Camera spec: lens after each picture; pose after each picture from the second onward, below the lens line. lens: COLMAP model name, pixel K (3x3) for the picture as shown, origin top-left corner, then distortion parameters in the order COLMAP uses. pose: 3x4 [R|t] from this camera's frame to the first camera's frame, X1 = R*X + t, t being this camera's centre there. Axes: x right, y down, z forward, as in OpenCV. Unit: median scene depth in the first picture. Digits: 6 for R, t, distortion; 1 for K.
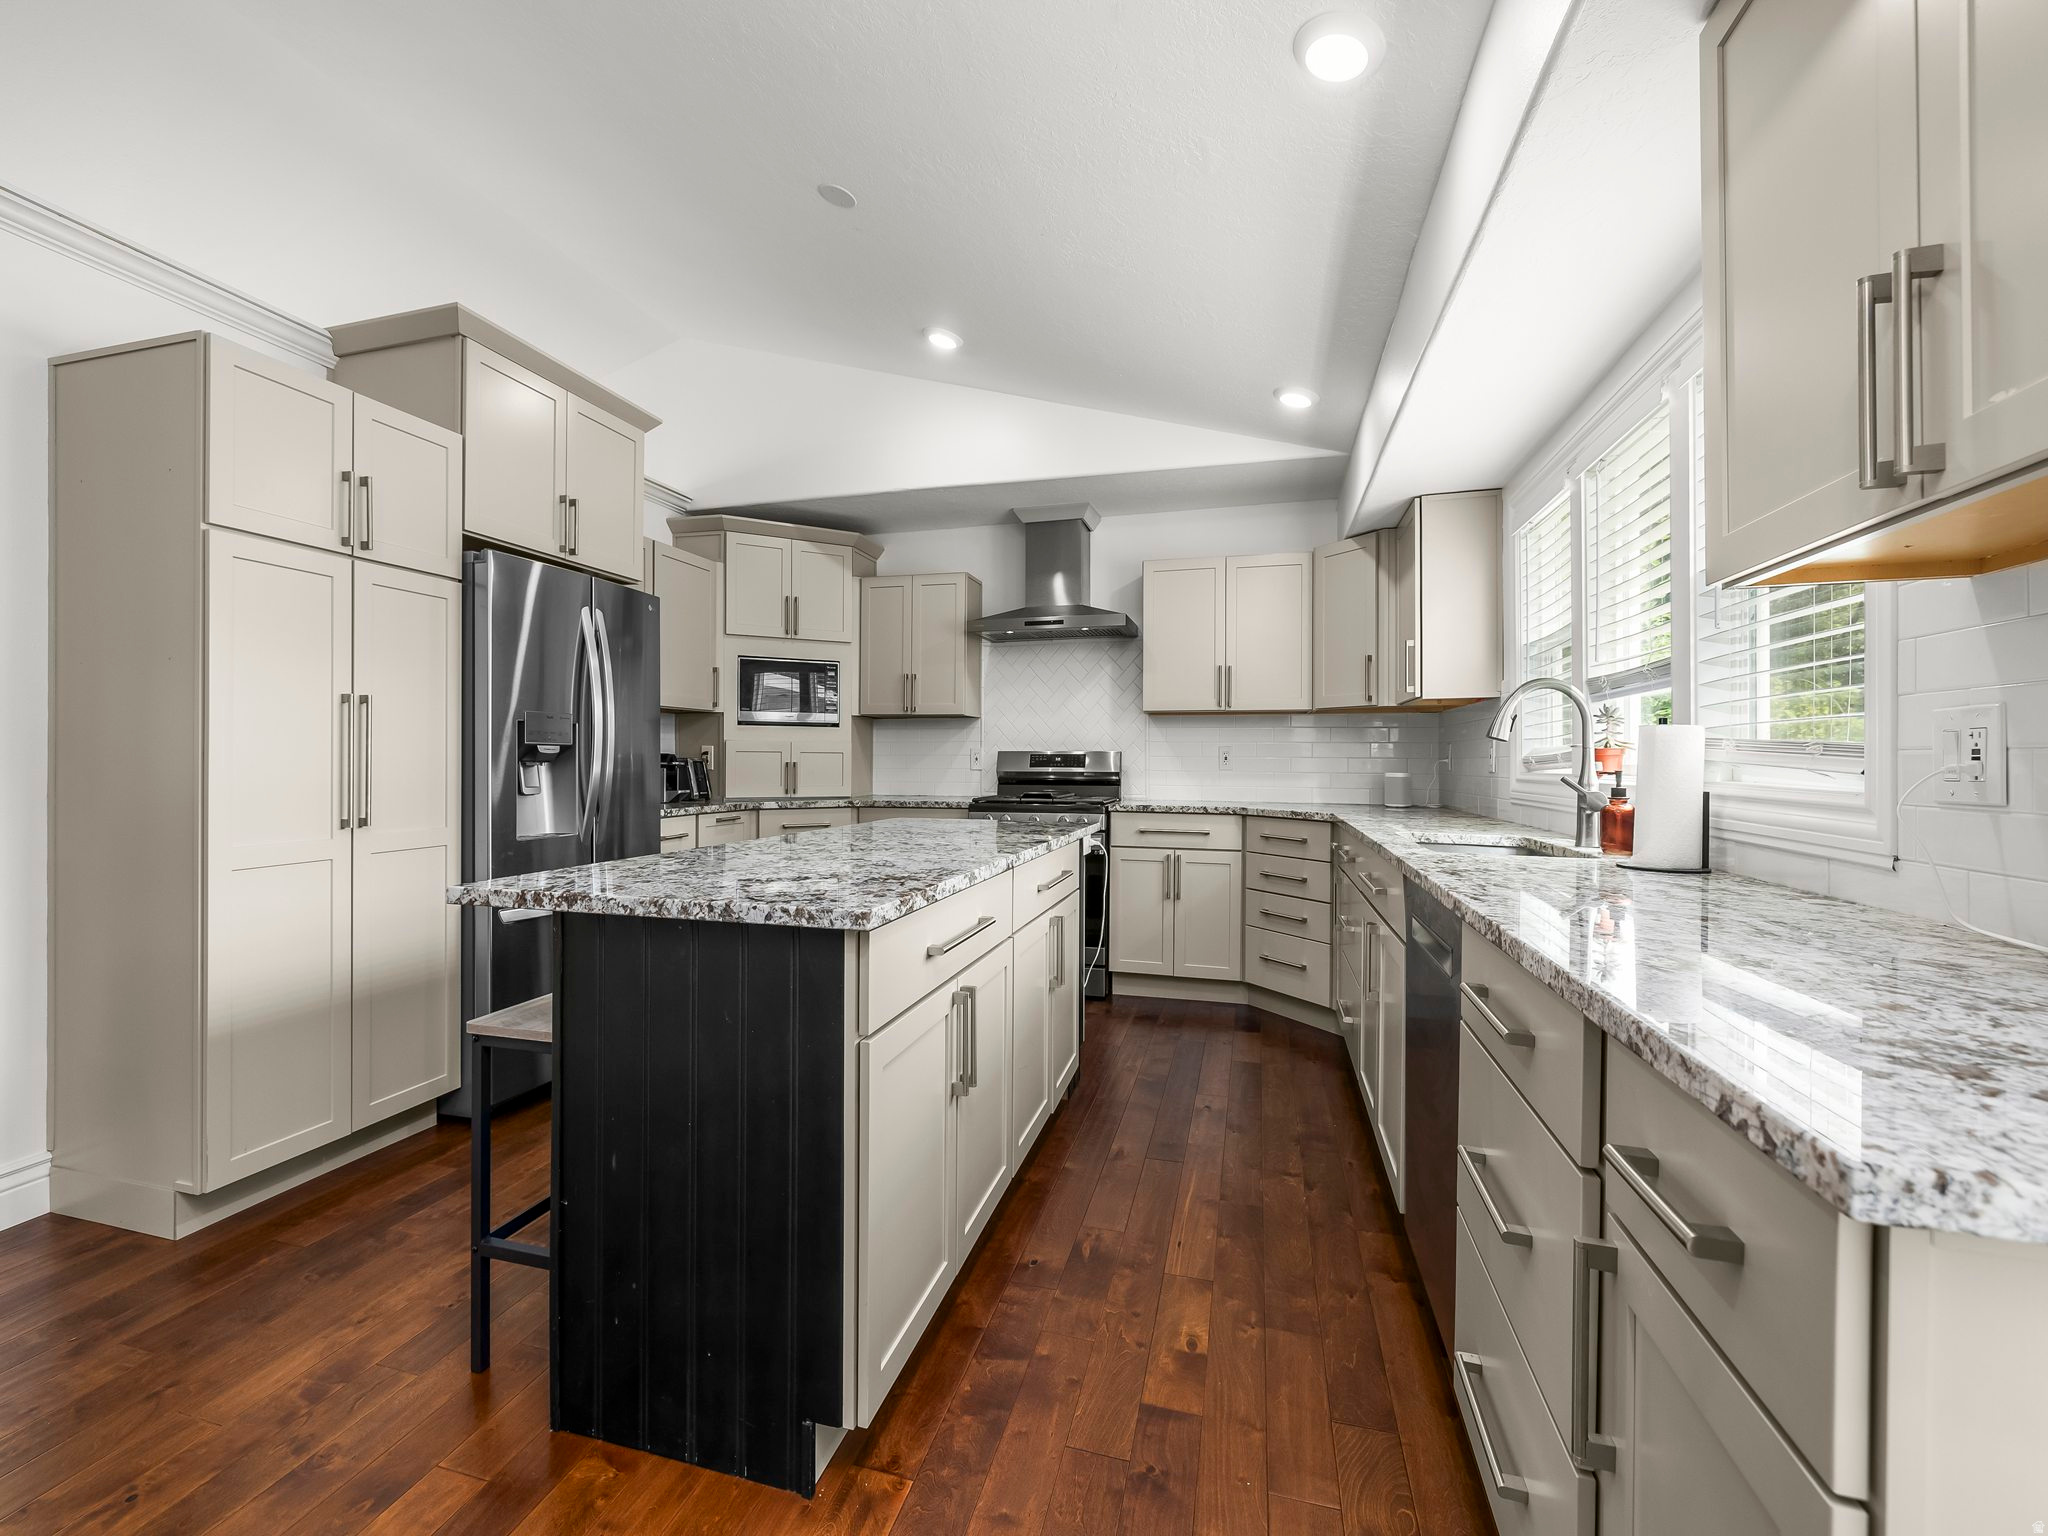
lens RADIAL K [[854.3, 0, 1009.7], [0, 854.3, 763.6], [0, 0, 1]] dist [0.002340, -0.000808]
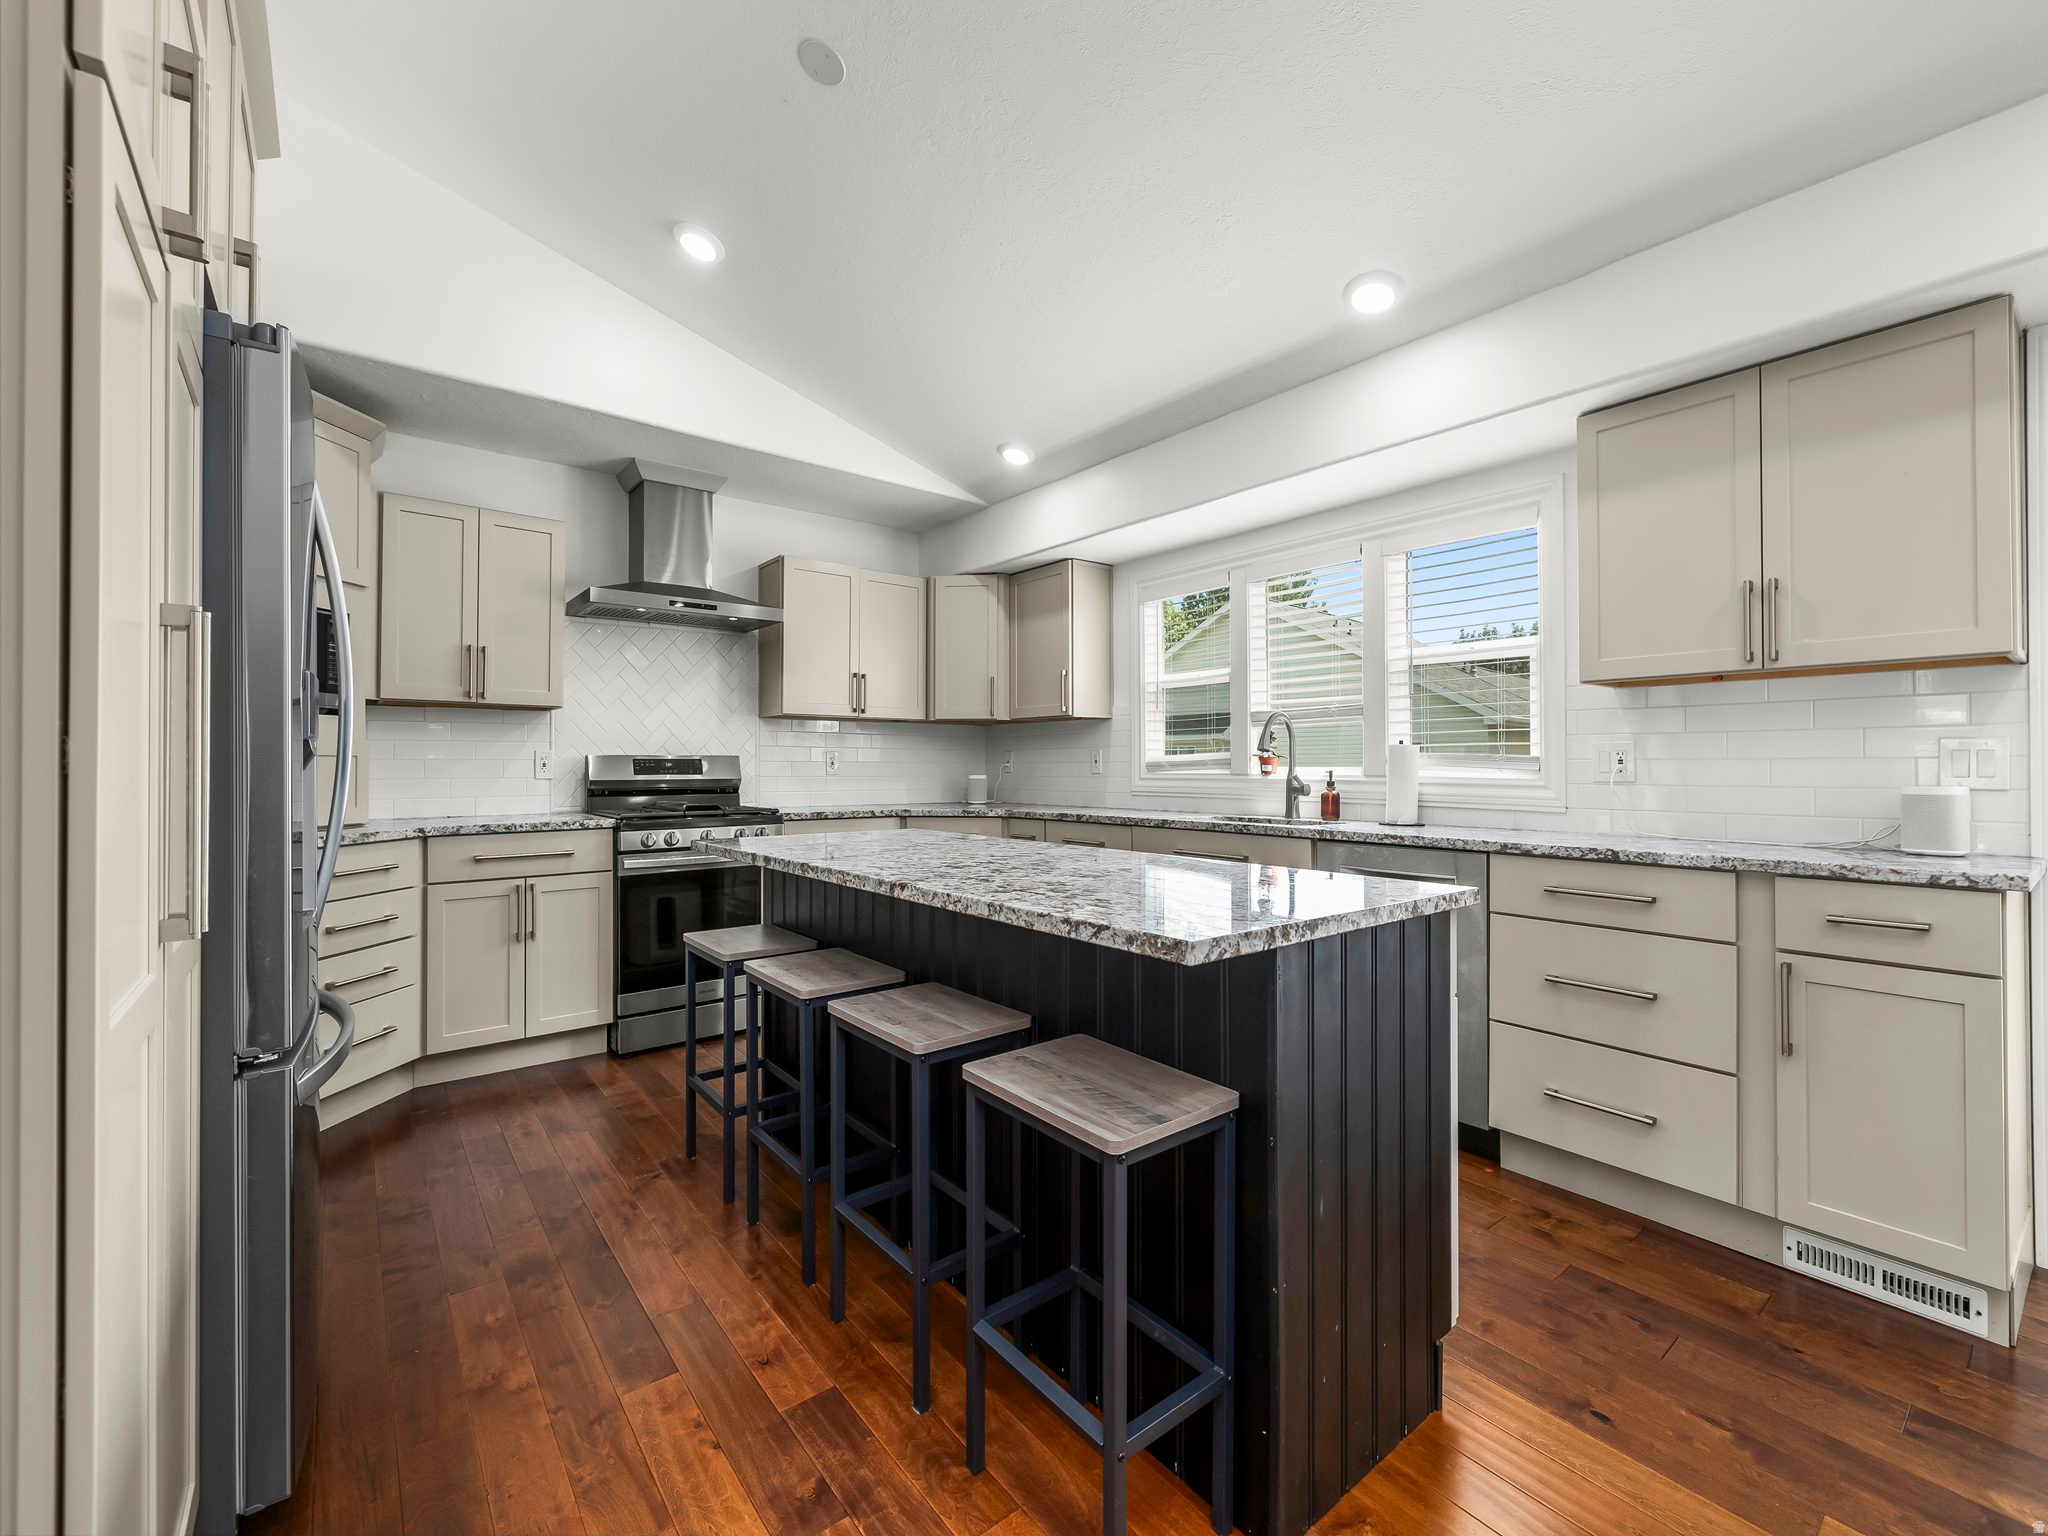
lens RADIAL K [[854.3, 0, 1011.2], [0, 854.3, 764.9], [0, 0, 1]] dist [0.002340, -0.000808]
pose [[0.586694, -0.003143, 0.809803, -0.439567], [0.005943, 0.999982, -0.000425, -0.002534], [-0.809787, 0.005063, 0.586702, 0.228820]]
